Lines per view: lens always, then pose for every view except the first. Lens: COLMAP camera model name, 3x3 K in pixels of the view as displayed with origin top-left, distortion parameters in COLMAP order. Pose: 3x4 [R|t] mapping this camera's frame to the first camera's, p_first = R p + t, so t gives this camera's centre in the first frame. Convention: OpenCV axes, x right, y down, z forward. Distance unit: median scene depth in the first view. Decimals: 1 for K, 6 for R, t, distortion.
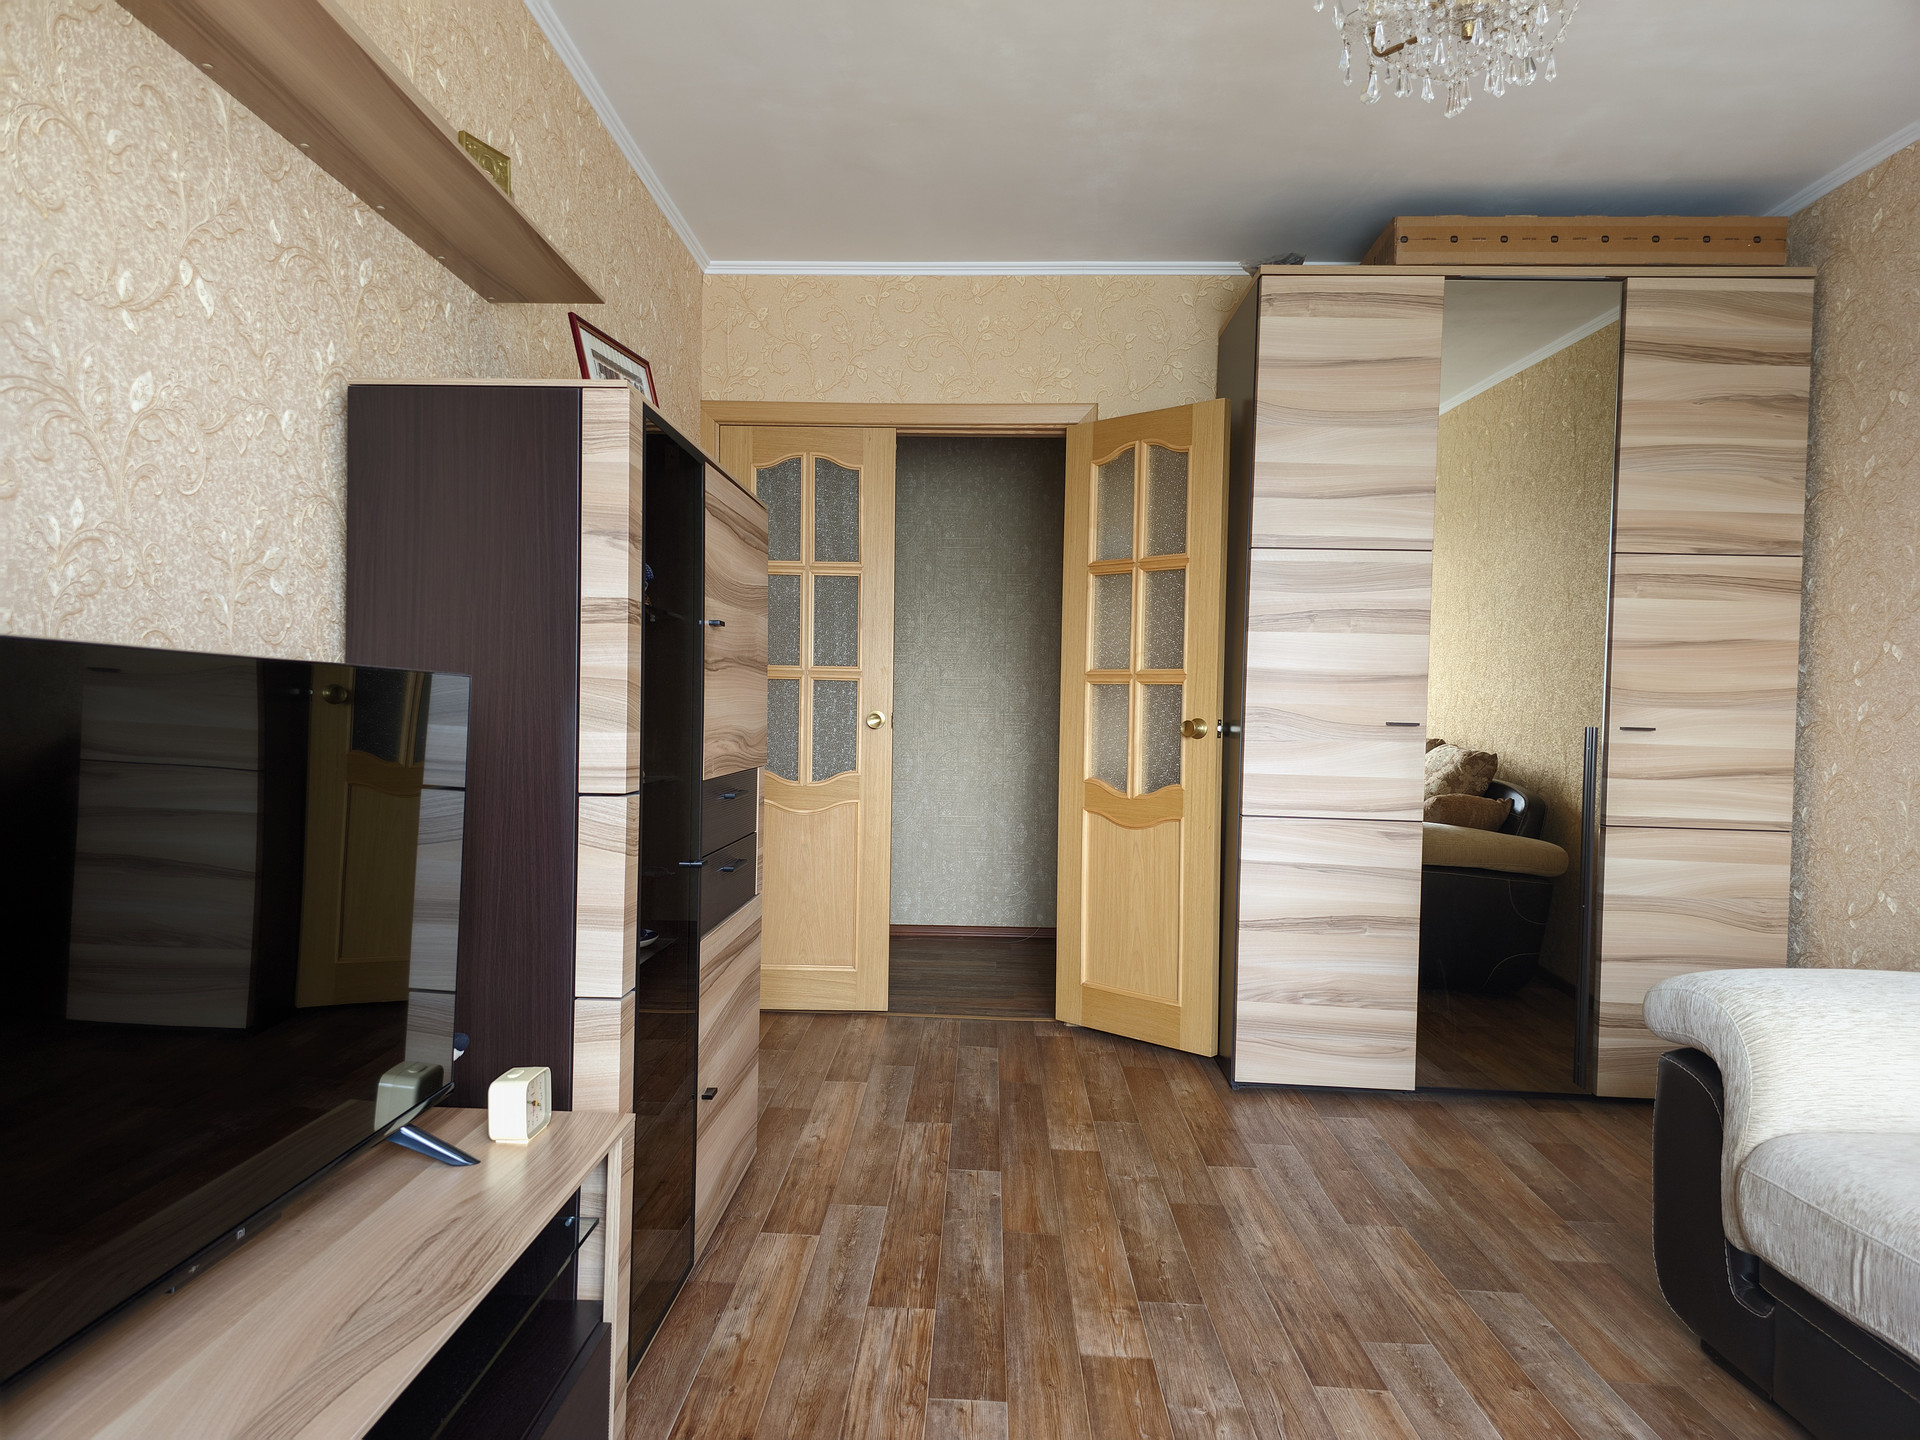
lens RADIAL K [[1239.3, 0, 923.8], [0, 1239.3, 719.1], [0, 0, 1]] dist [0.075310, -0.102052]
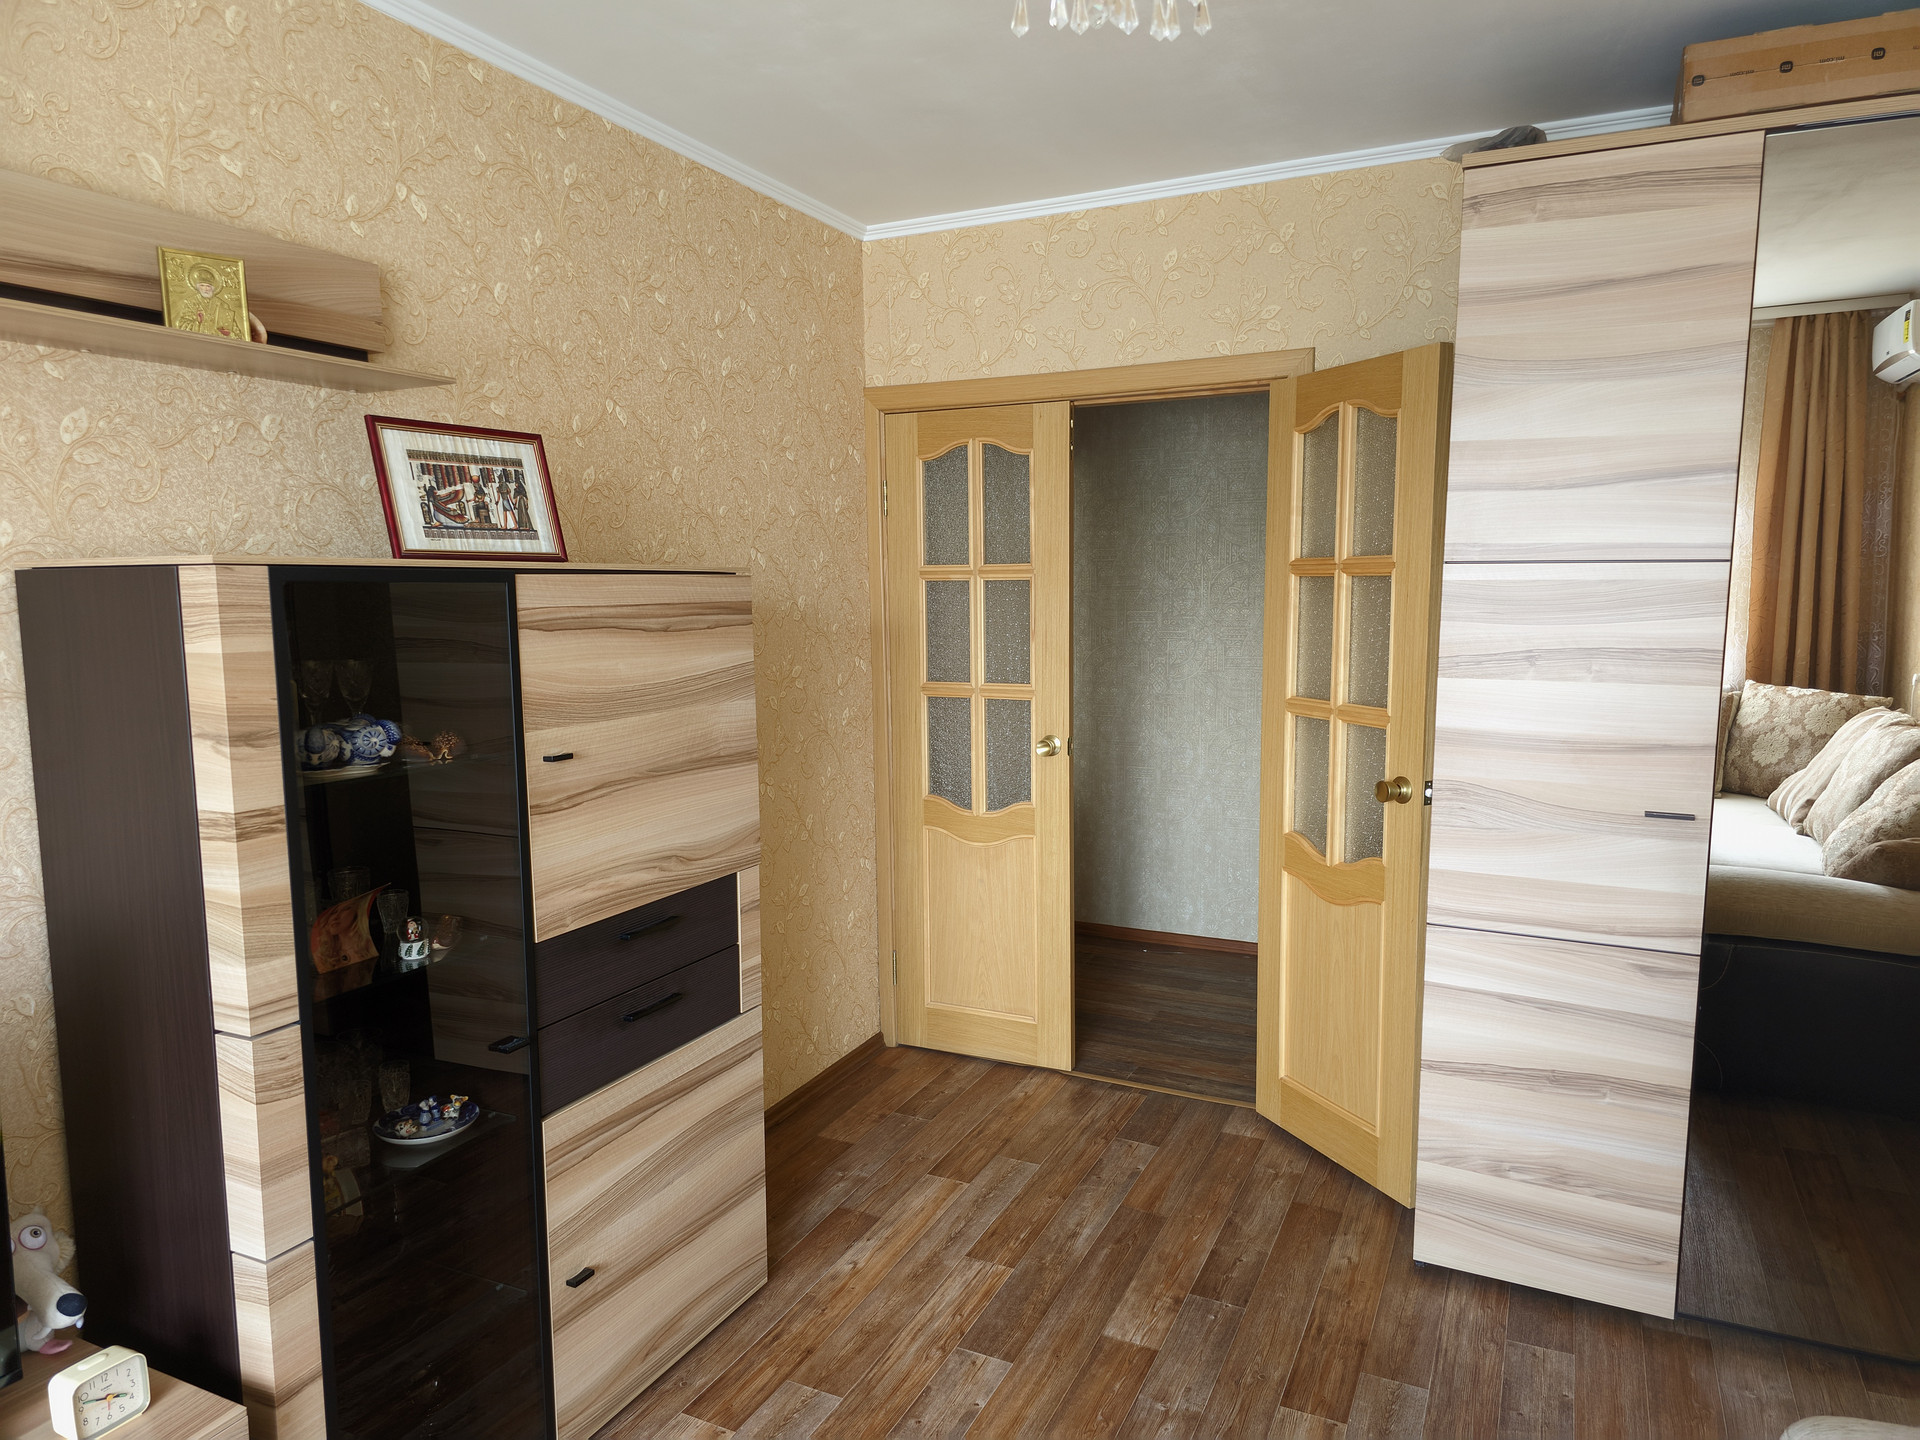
lens RADIAL K [[1236.8, 0, 950.8], [0, 1236.8, 731.3], [0, 0, 1]] dist [0.051488, -0.049976]
pose [[0.920926, 0.019359, -0.389258, 0.261614], [0.021727, 0.994662, 0.100872, -0.110322], [0.389133, -0.101353, 0.915589, 0.202045]]
